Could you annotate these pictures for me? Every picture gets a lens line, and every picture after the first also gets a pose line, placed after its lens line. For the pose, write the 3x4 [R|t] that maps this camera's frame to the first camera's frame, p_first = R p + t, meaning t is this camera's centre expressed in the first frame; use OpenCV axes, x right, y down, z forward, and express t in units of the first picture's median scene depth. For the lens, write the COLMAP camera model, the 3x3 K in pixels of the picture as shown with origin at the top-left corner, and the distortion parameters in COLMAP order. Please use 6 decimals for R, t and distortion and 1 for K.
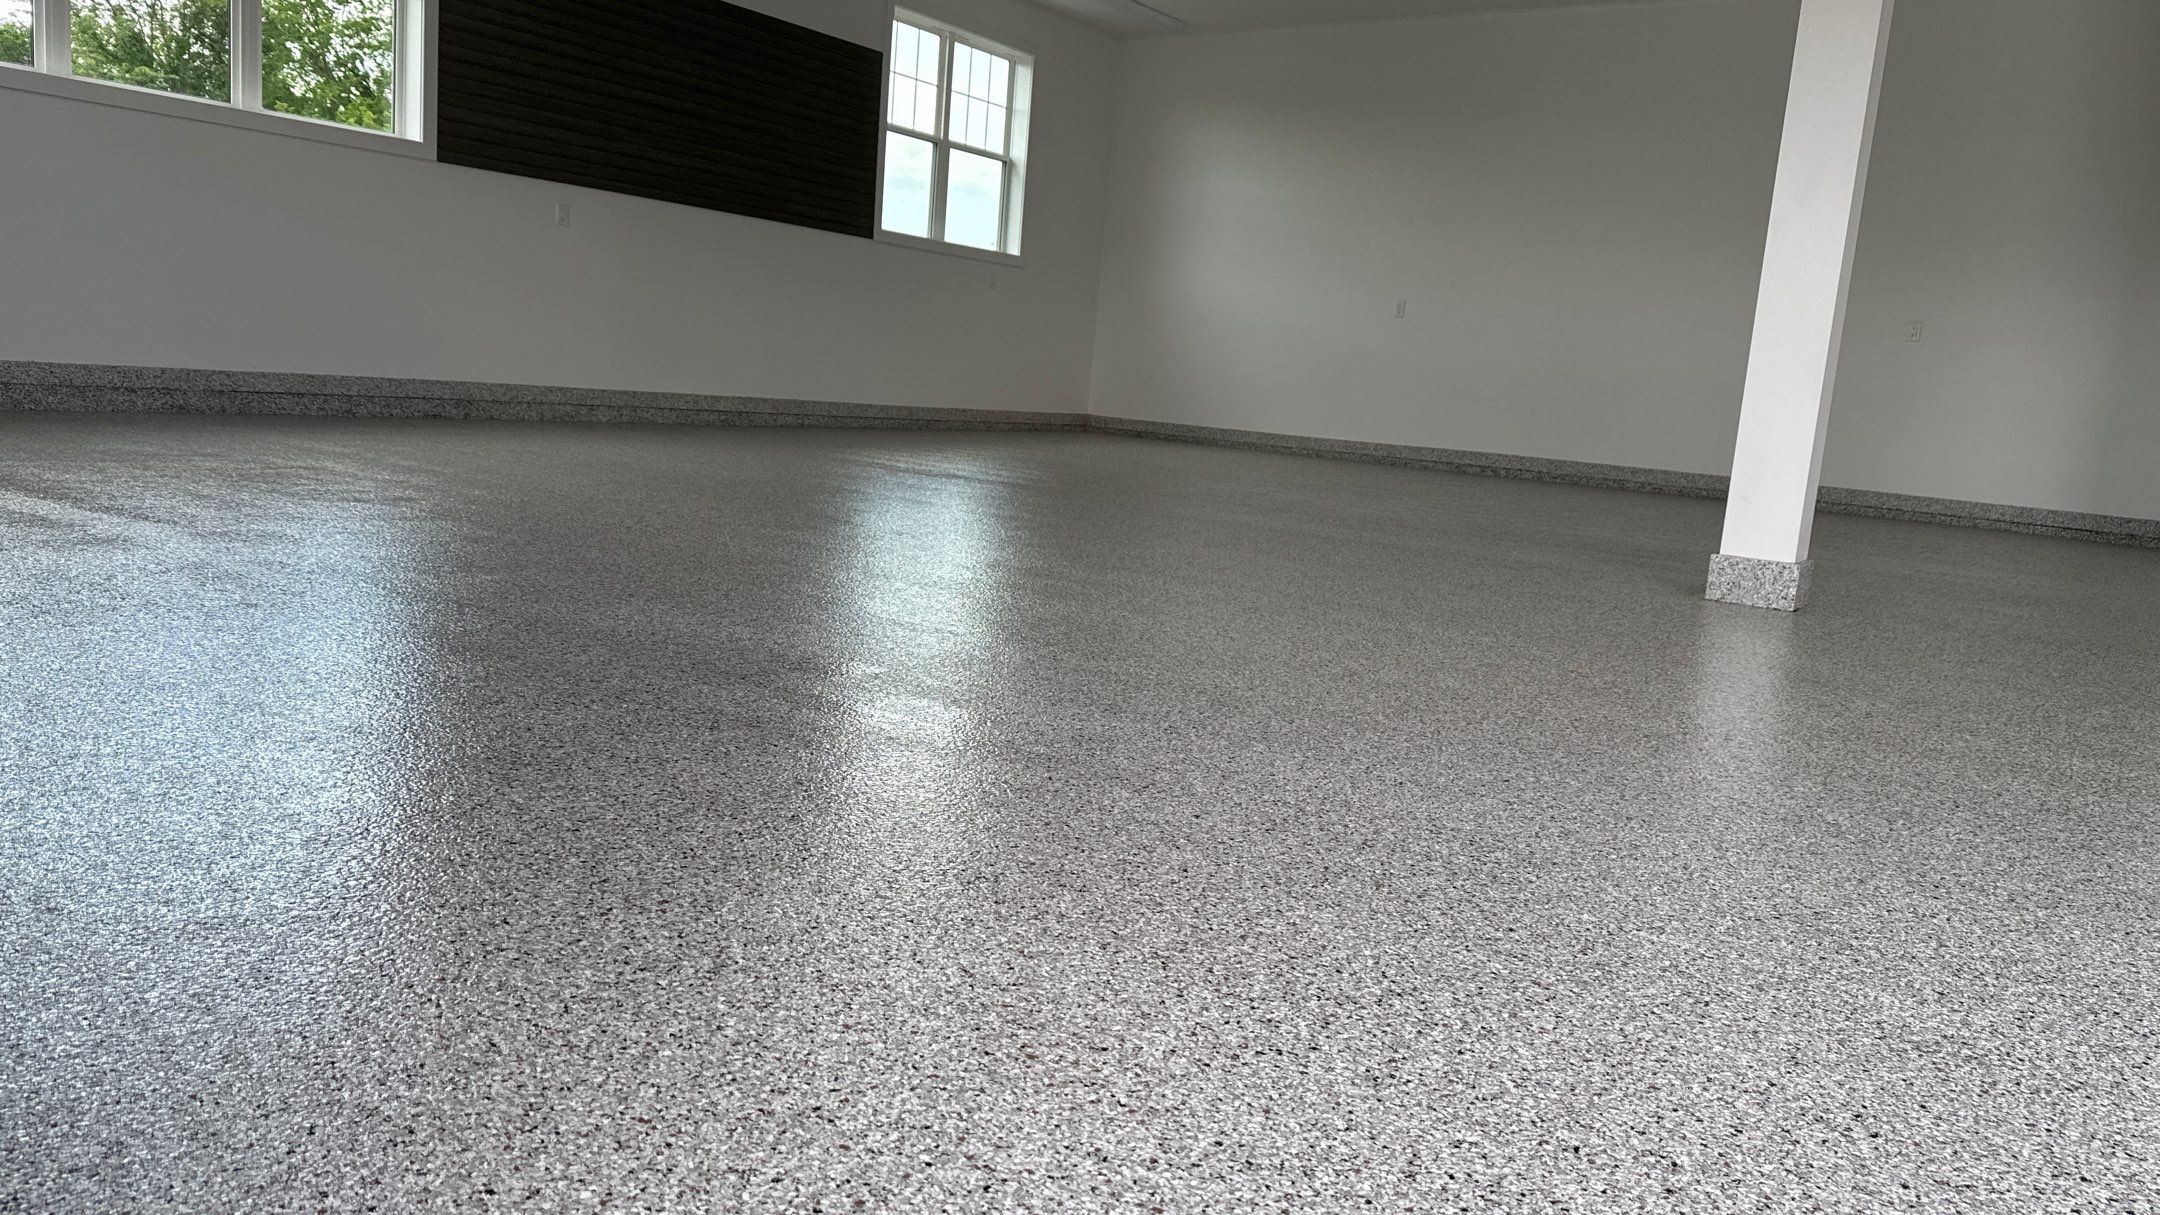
lens RADIAL K [[1512.0, 0, 1080.0], [0, 1512.0, 607.5], [0, 0, 1]] dist [0.035513, -0.040439]
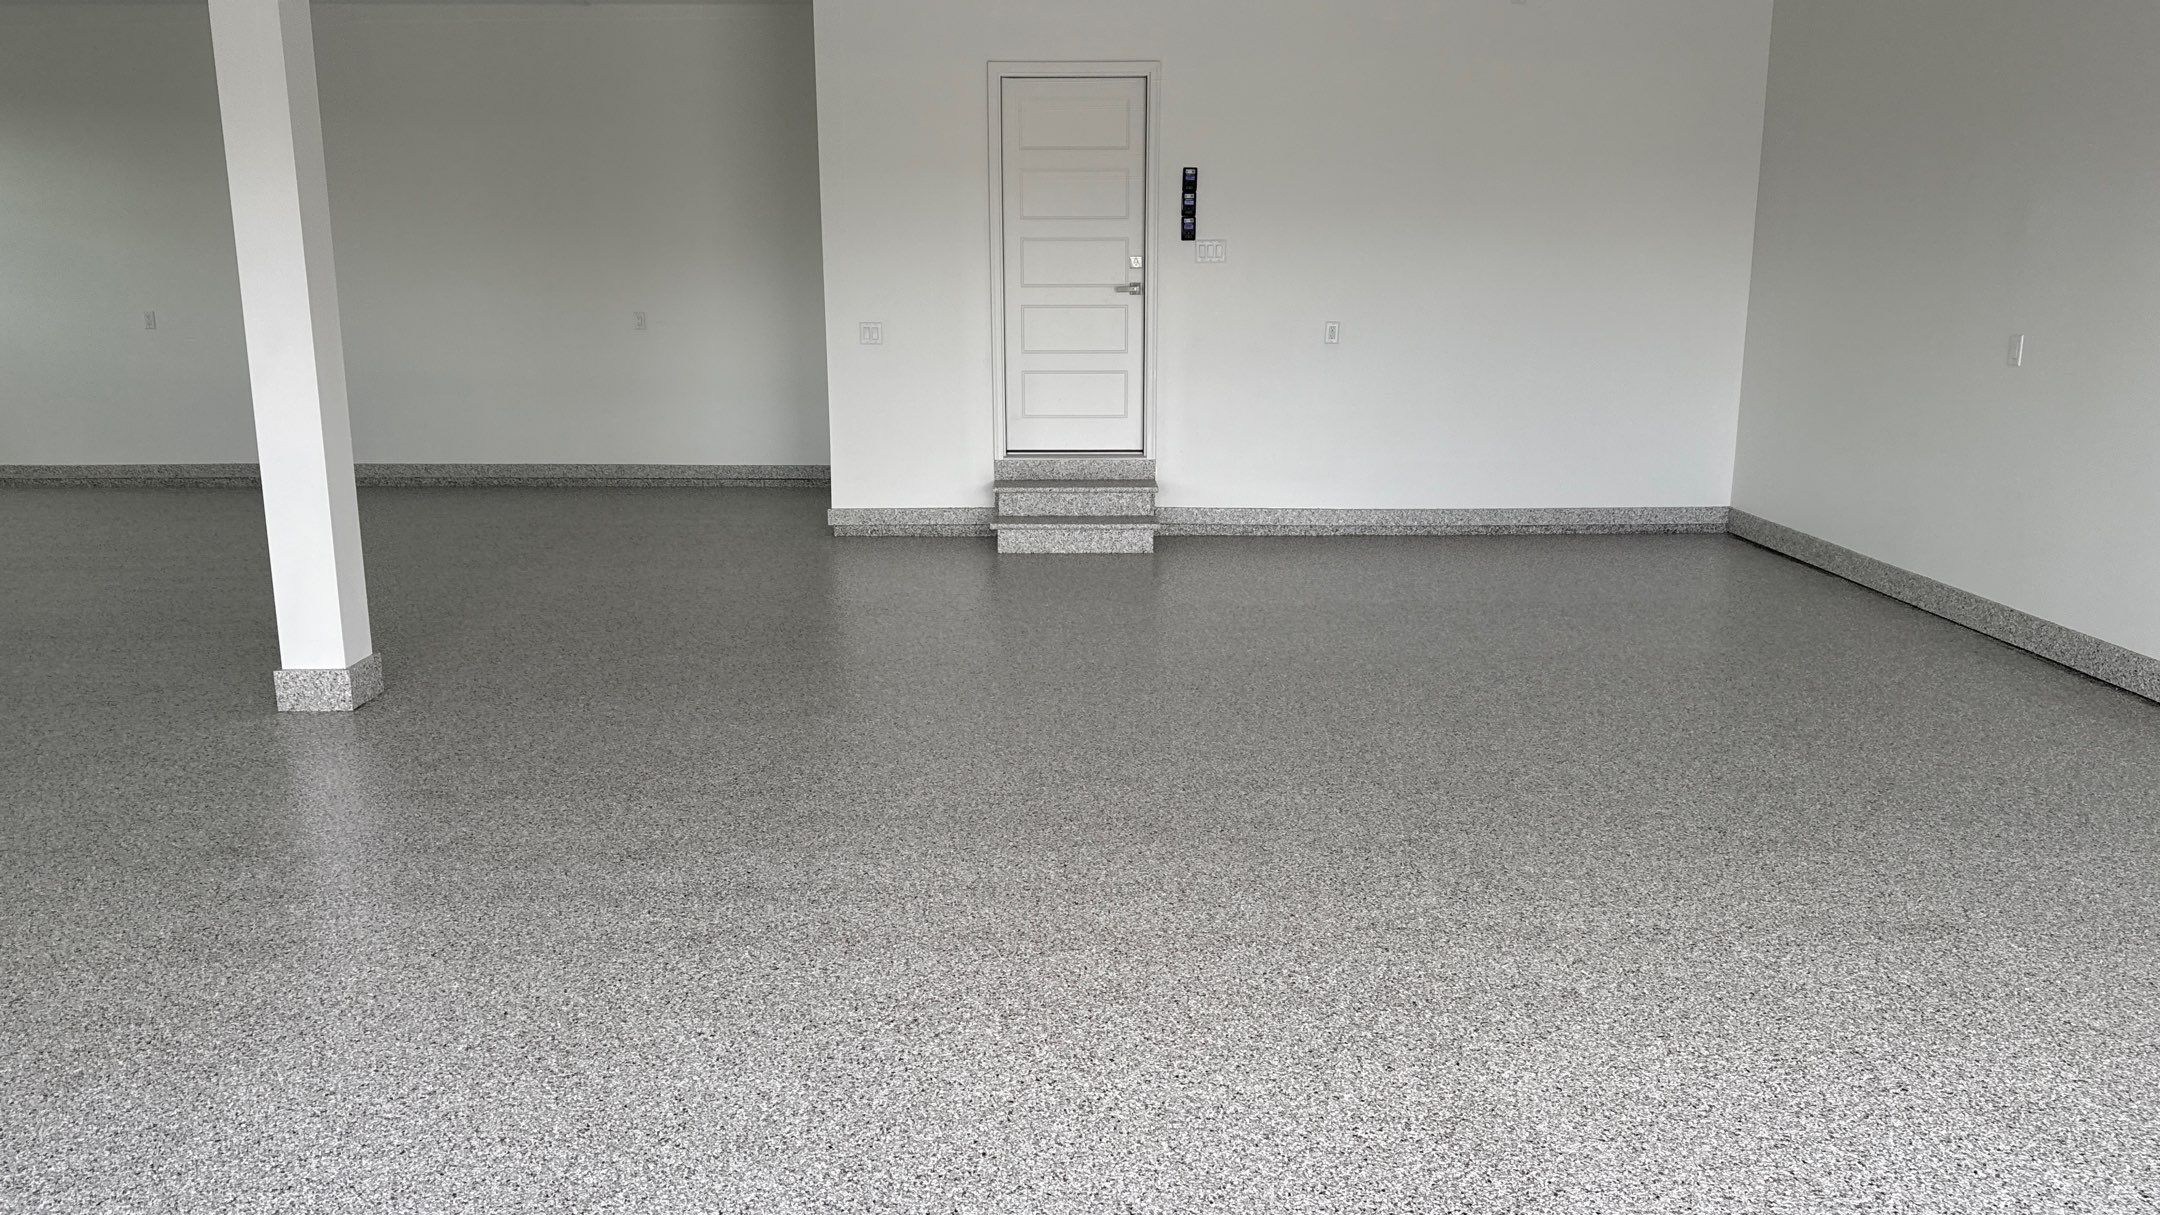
lens RADIAL K [[1489.1, 0, 1076.7], [0, 1489.1, 603.3], [0, 0, 1]] dist [0.125804, -0.211745]
pose [[0.809838, -0.200176, 0.551446, 0.297108], [0.156588, 0.979639, 0.125649, -0.131428], [-0.565370, -0.015406, 0.824694, -0.225511]]
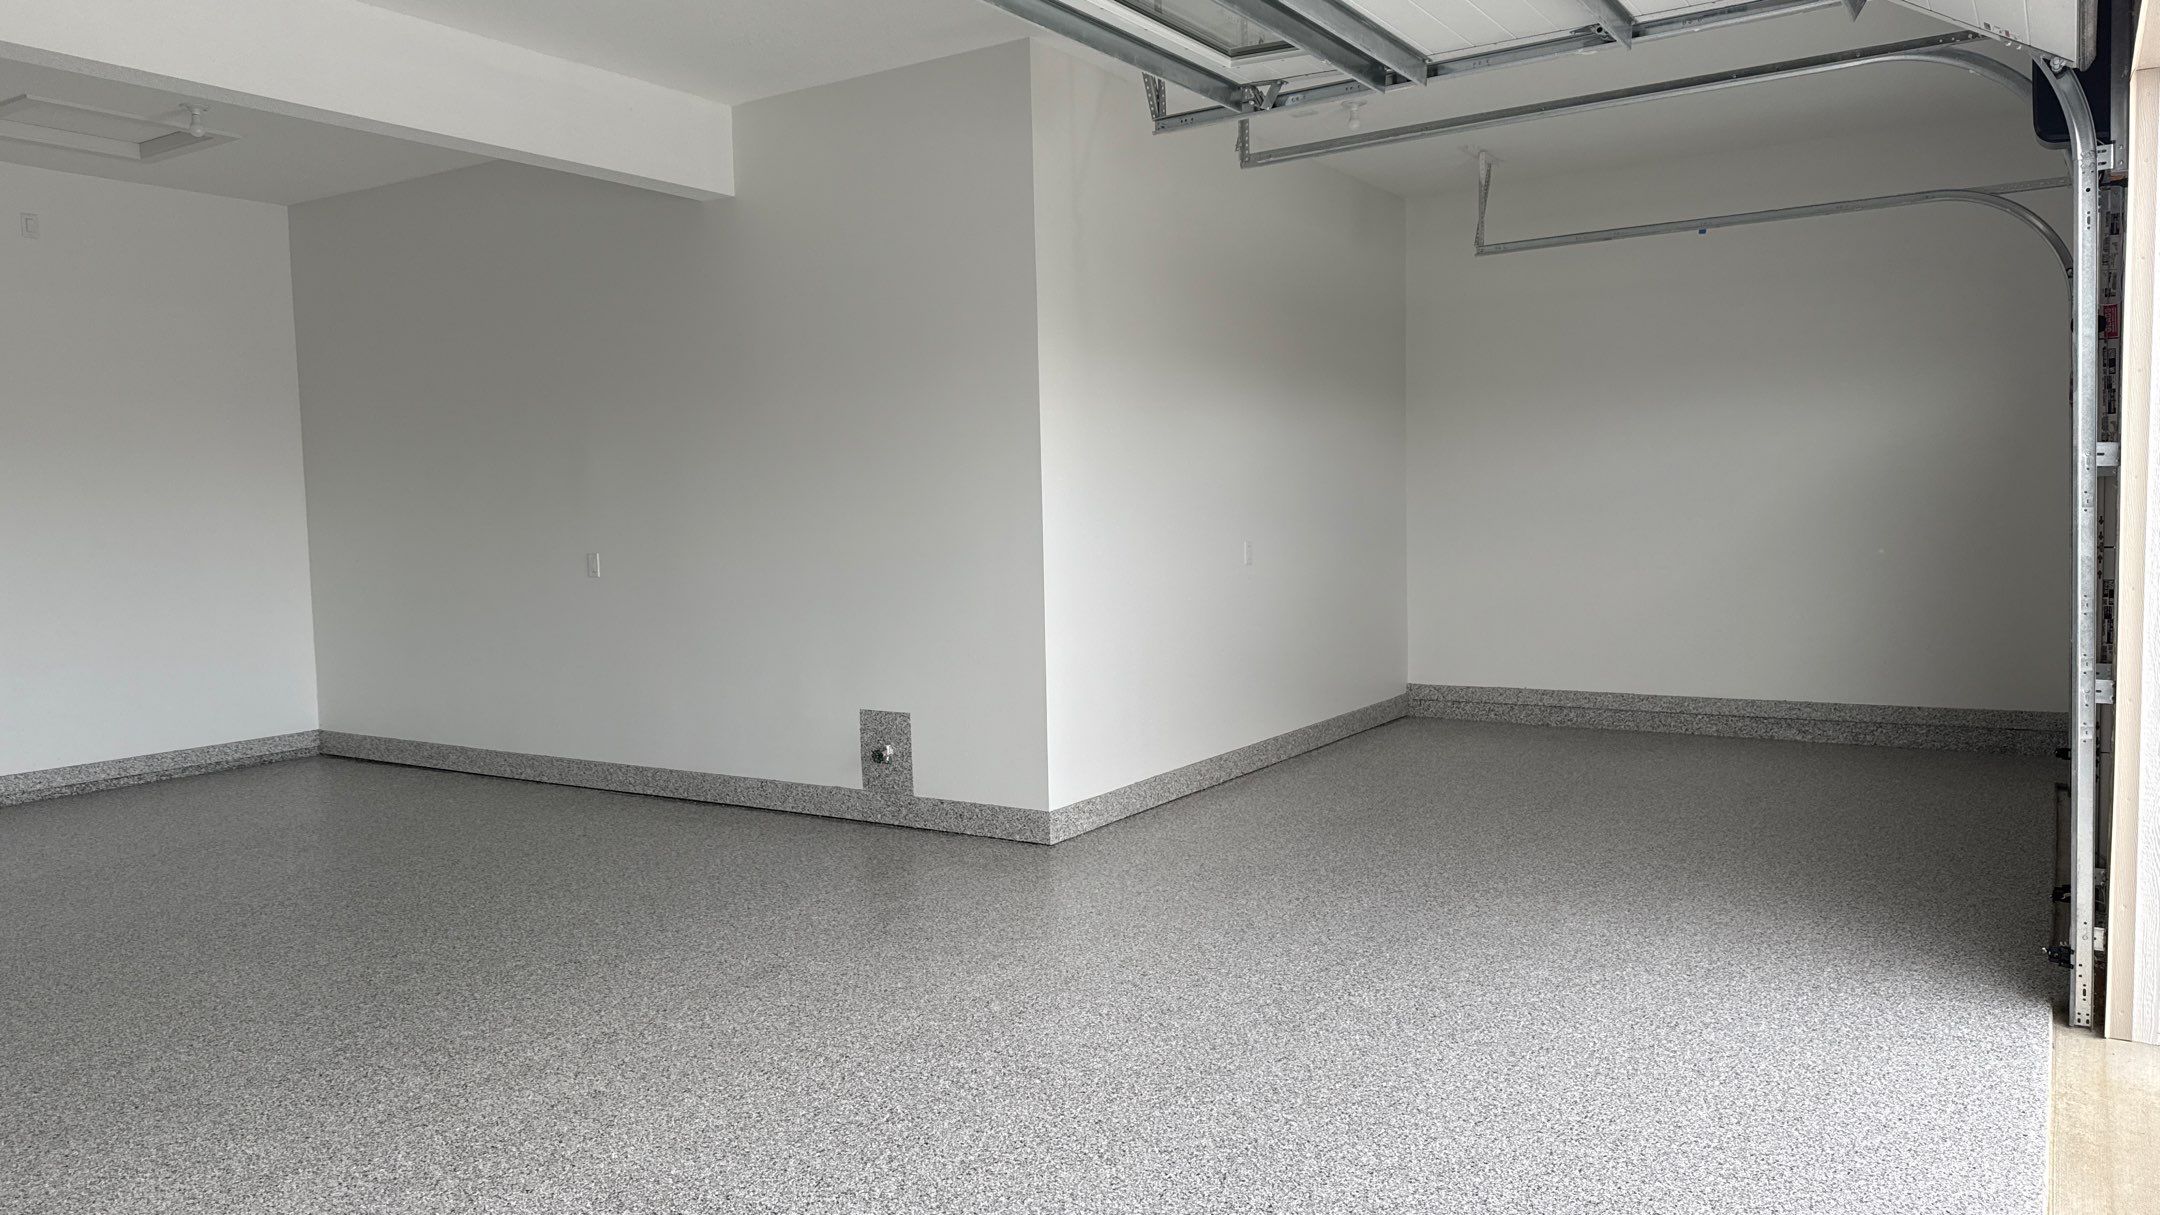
lens RADIAL K [[1501.8, 0, 1074.0], [0, 1501.8, 609.0], [0, 0, 1]] dist [0.080699, -0.112180]
pose [[-0.053735, -0.148570, 0.987441, 0.043213], [0.174820, 0.972197, 0.155790, -0.172718], [-0.983133, 0.180996, -0.026268, -0.072837]]
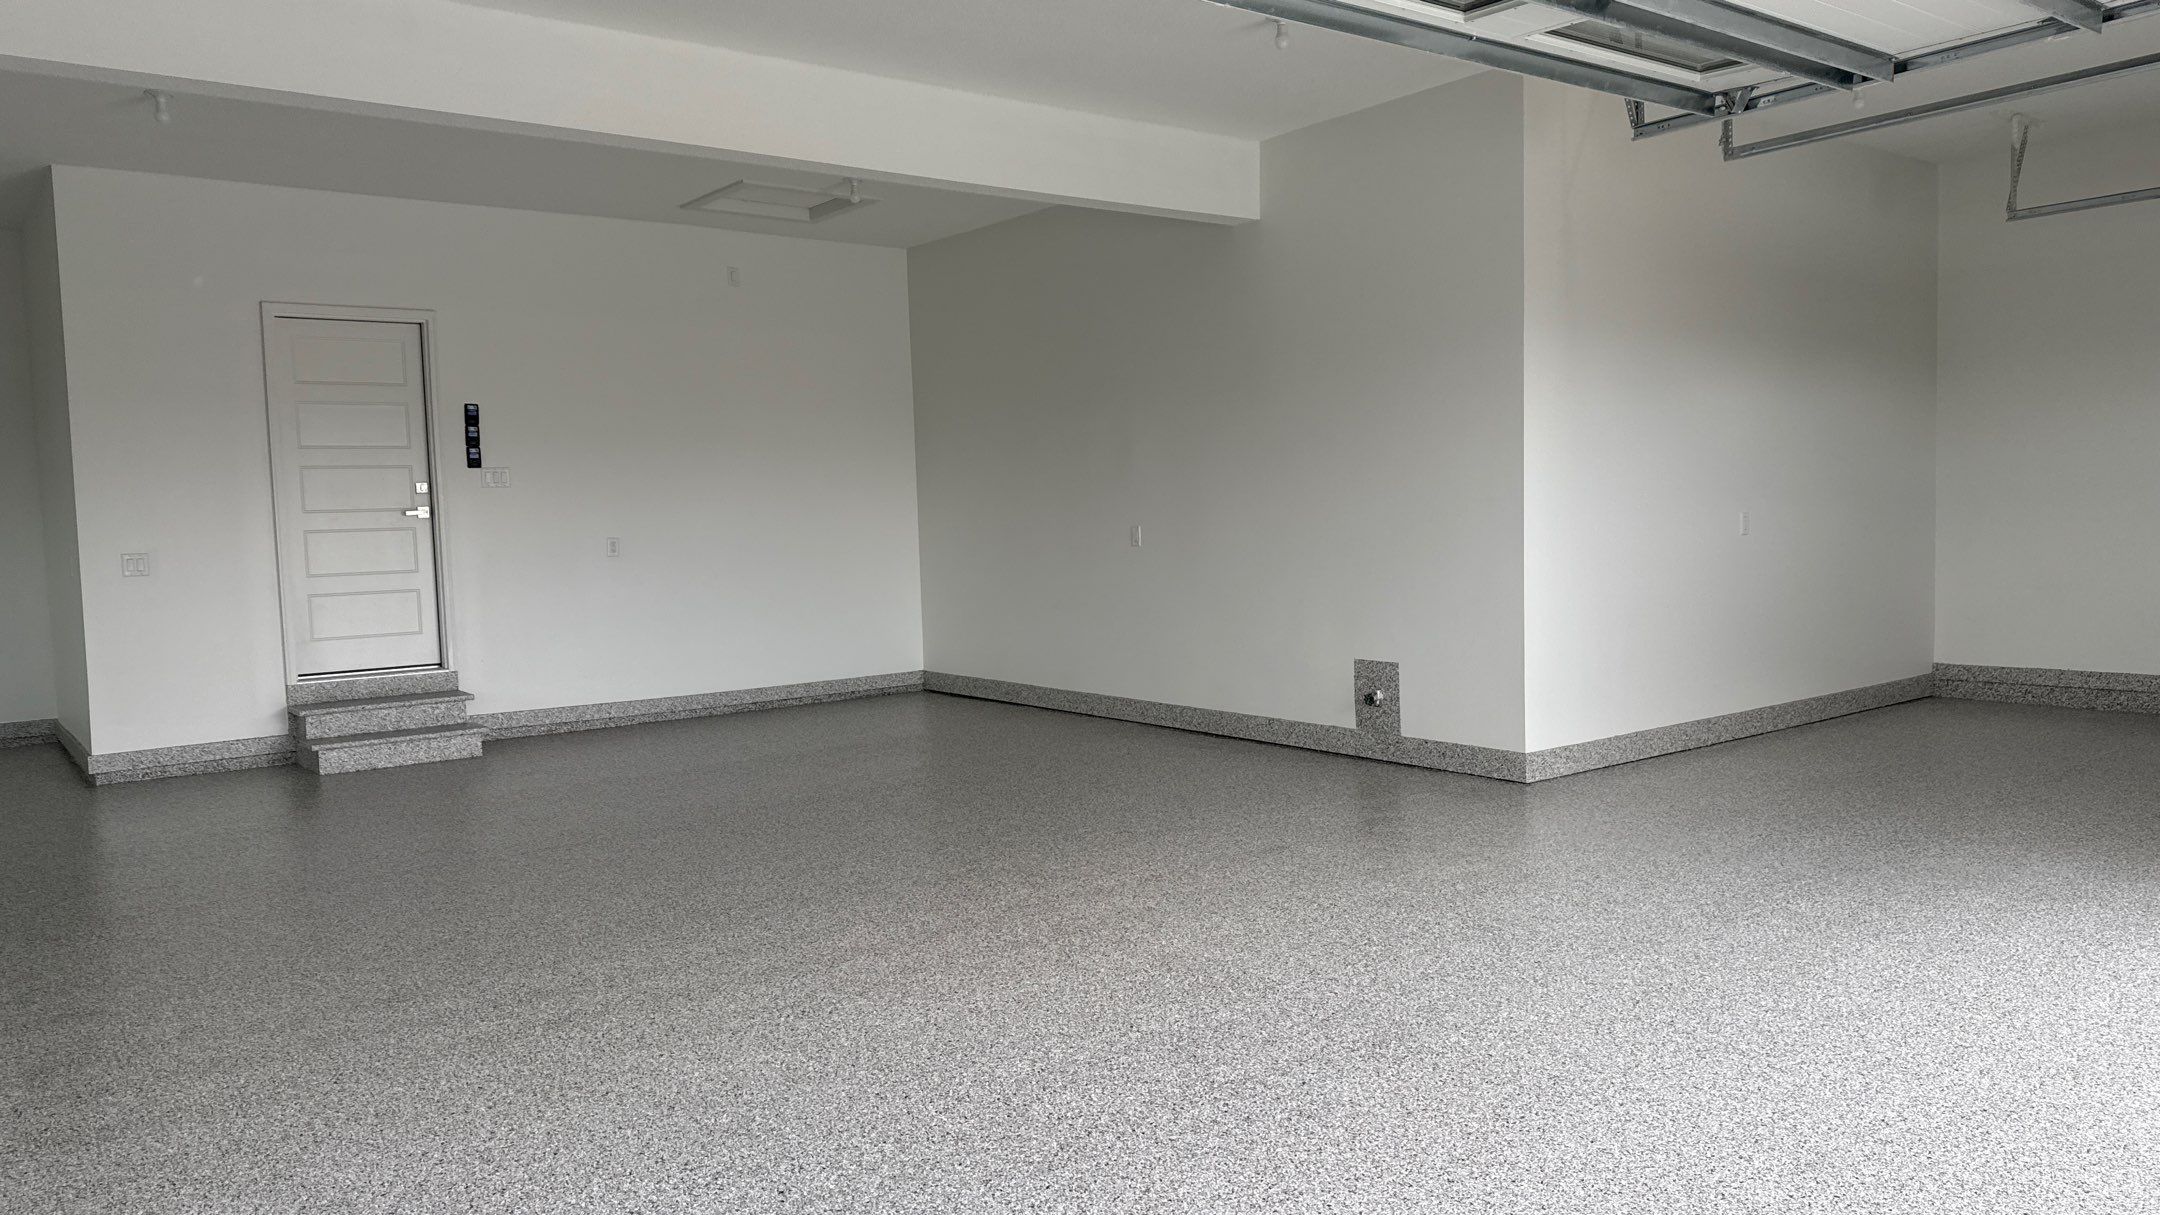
lens RADIAL K [[1493.8, 0, 1063.3], [0, 1493.8, 626.0], [0, 0, 1]] dist [0.098142, -0.140616]
pose [[0.284115, -0.162028, 0.945000, -0.183528], [0.200342, 0.973893, 0.106749, -0.166786], [-0.937625, 0.158995, 0.309159, -0.105291]]
